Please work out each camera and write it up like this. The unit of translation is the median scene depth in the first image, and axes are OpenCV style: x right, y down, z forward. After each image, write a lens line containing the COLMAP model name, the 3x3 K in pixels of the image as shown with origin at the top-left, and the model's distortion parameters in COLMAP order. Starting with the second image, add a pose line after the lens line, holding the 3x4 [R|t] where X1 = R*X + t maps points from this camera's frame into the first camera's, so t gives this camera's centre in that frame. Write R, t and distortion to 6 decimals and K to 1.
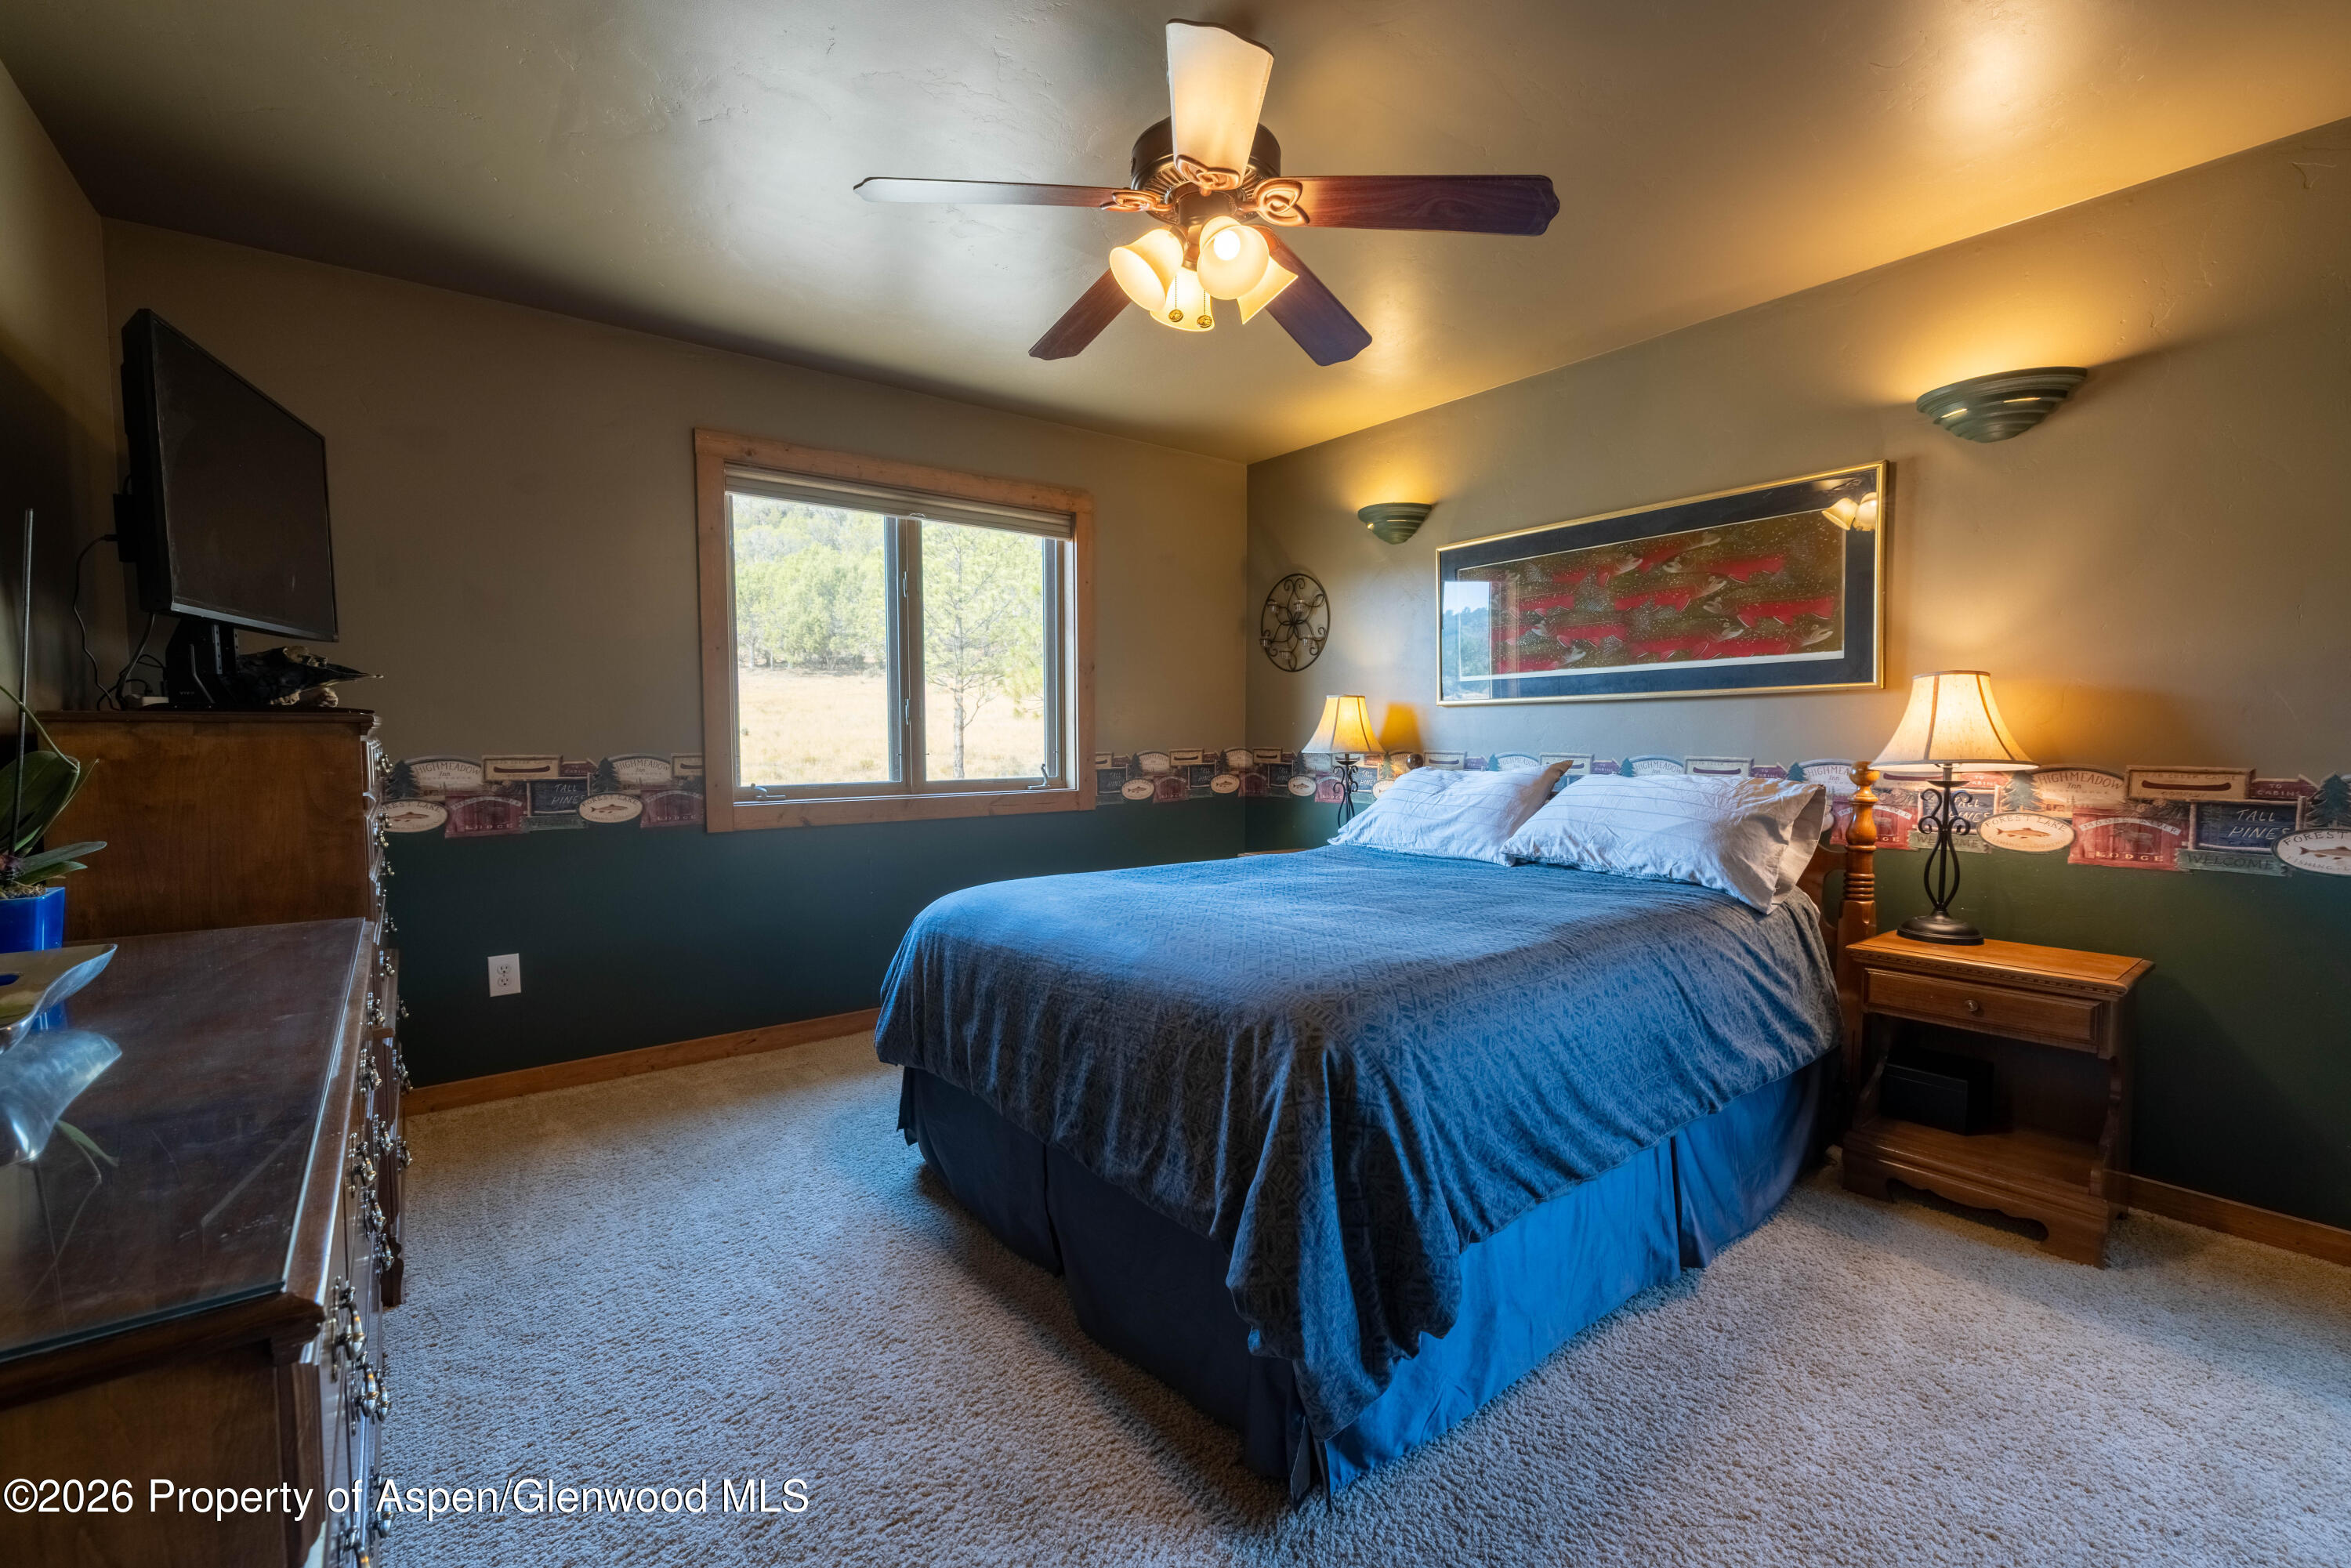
lens RADIAL K [[986.9, 0, 1175.6], [0, 986.9, 778.2], [0, 0, 1]] dist [0.001273, -0.000614]
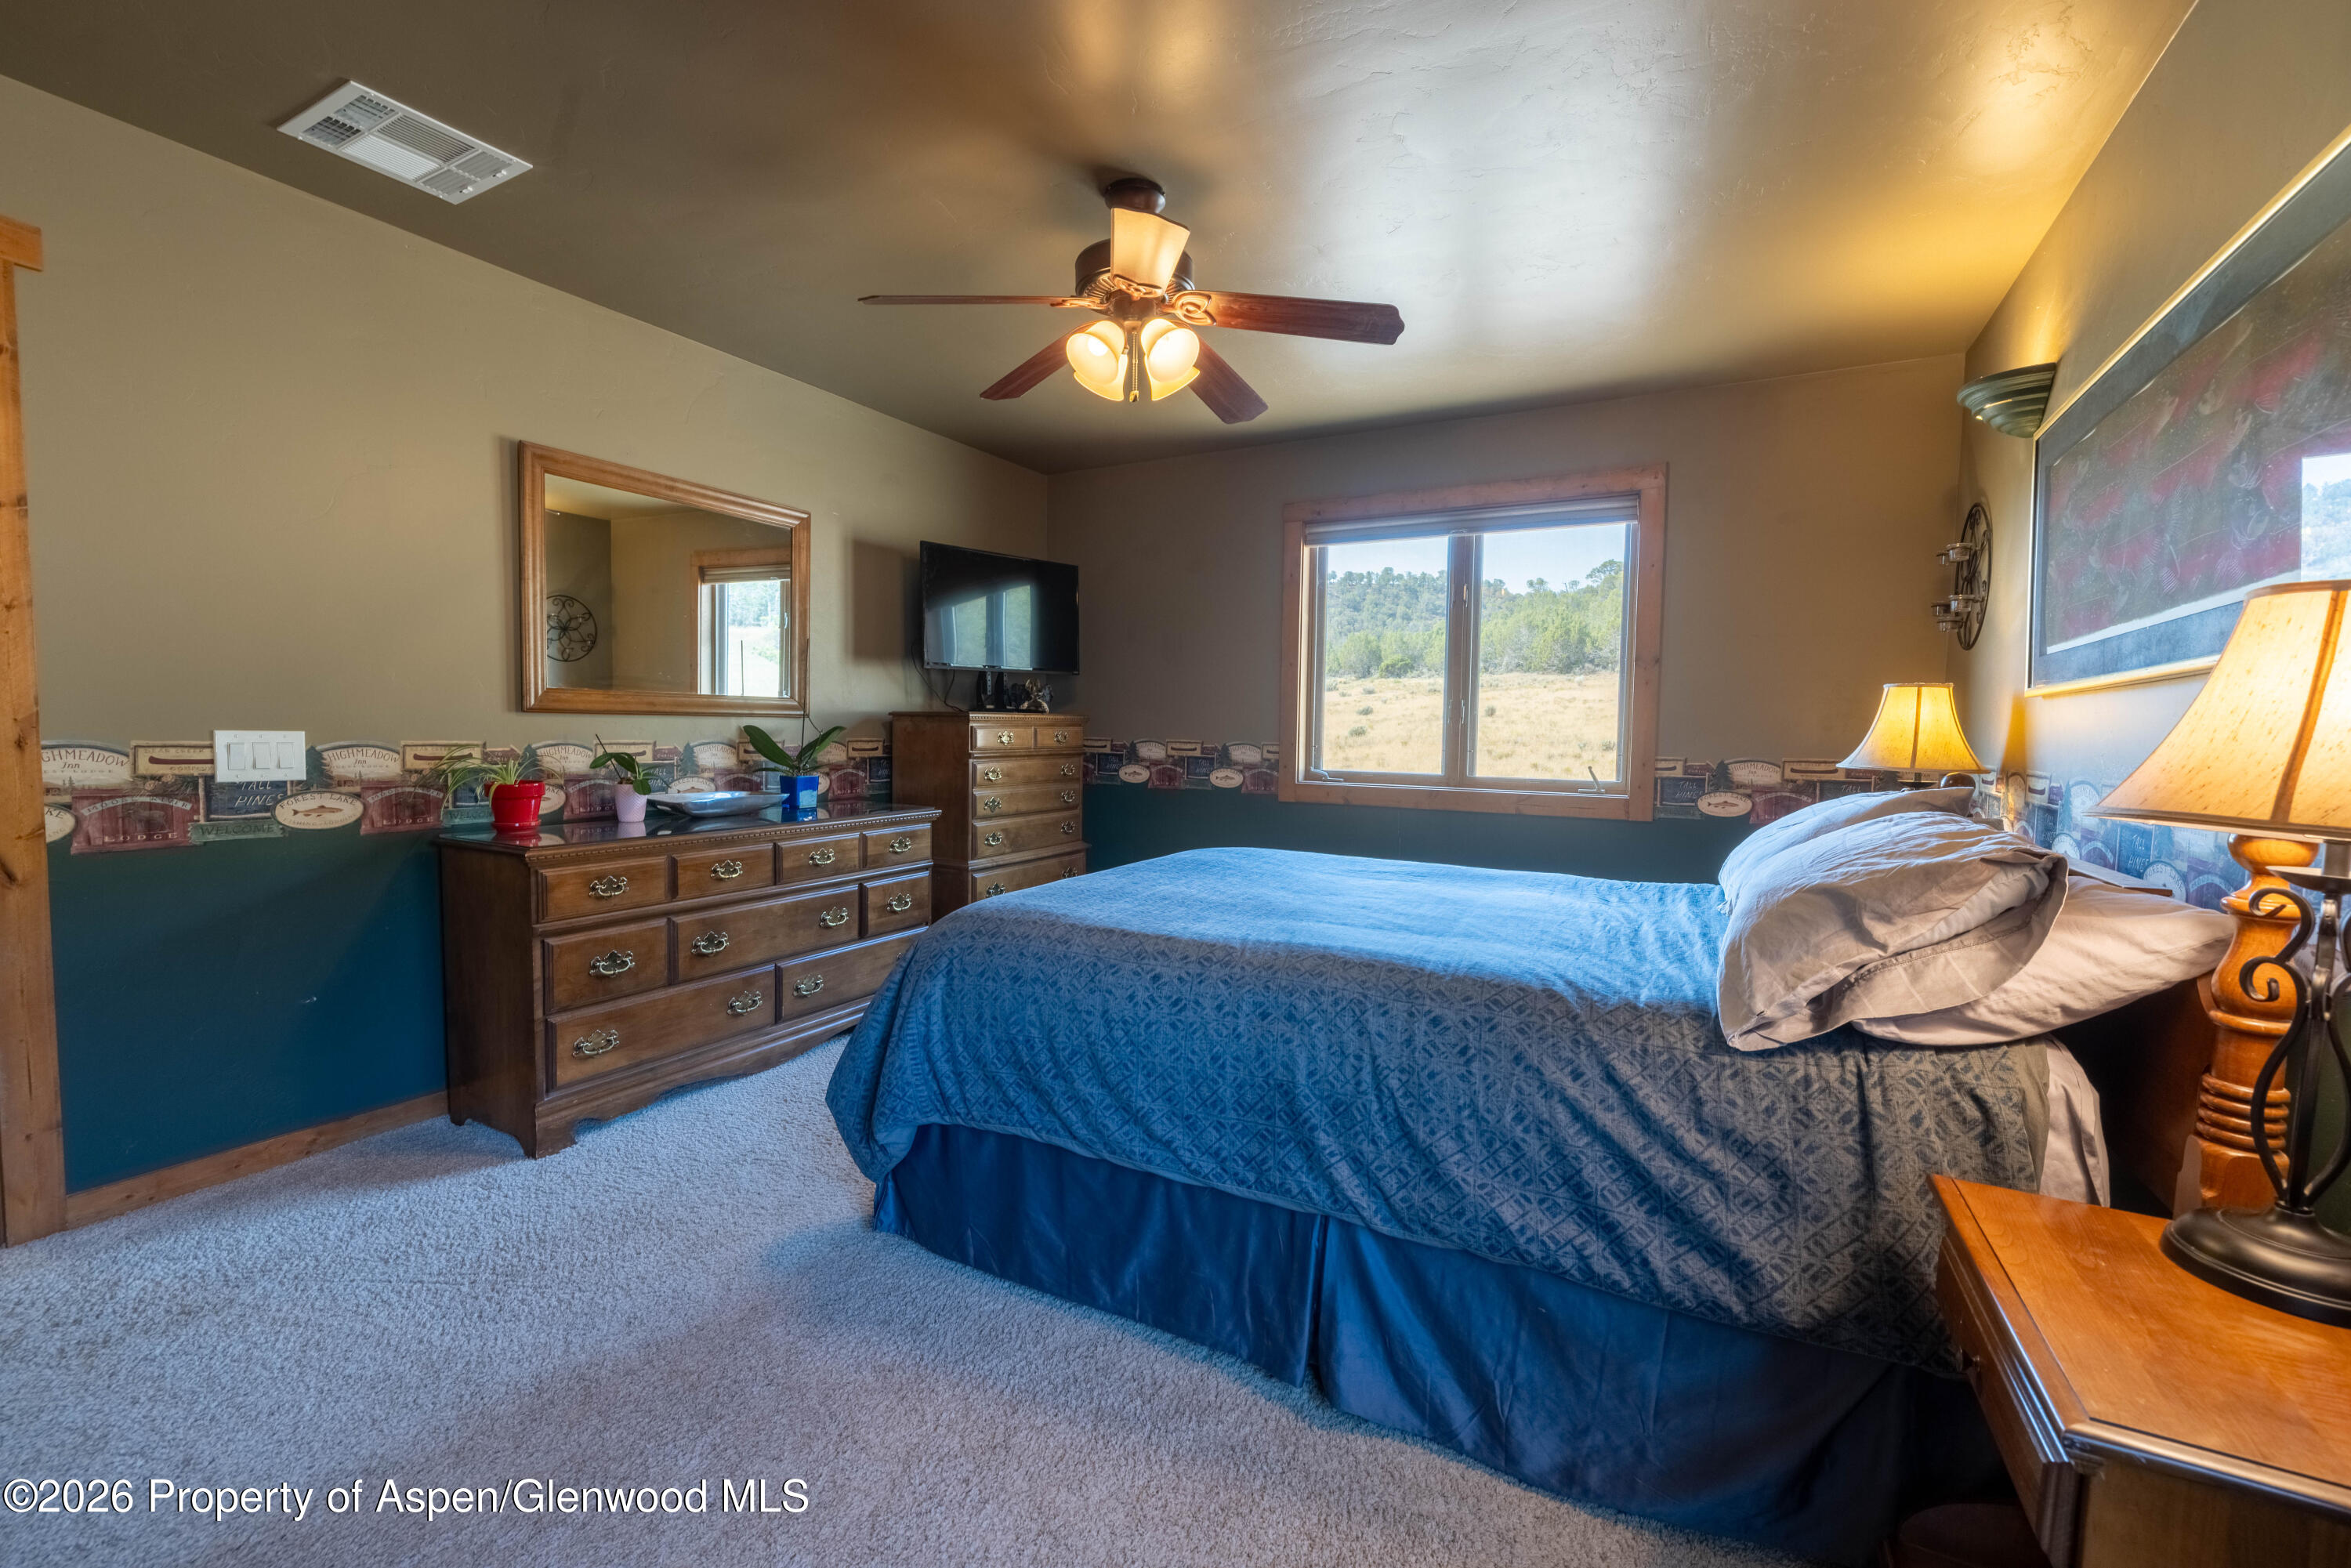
lens RADIAL K [[986.9, 0, 1170.3], [0, 986.9, 782.9], [0, 0, 1]] dist [0.001273, -0.000614]
pose [[0.389667, 0.061465, -0.918902, 0.691762], [-0.059015, 0.997386, 0.041689, -0.017758], [0.919063, 0.037984, 0.392276, 0.316794]]
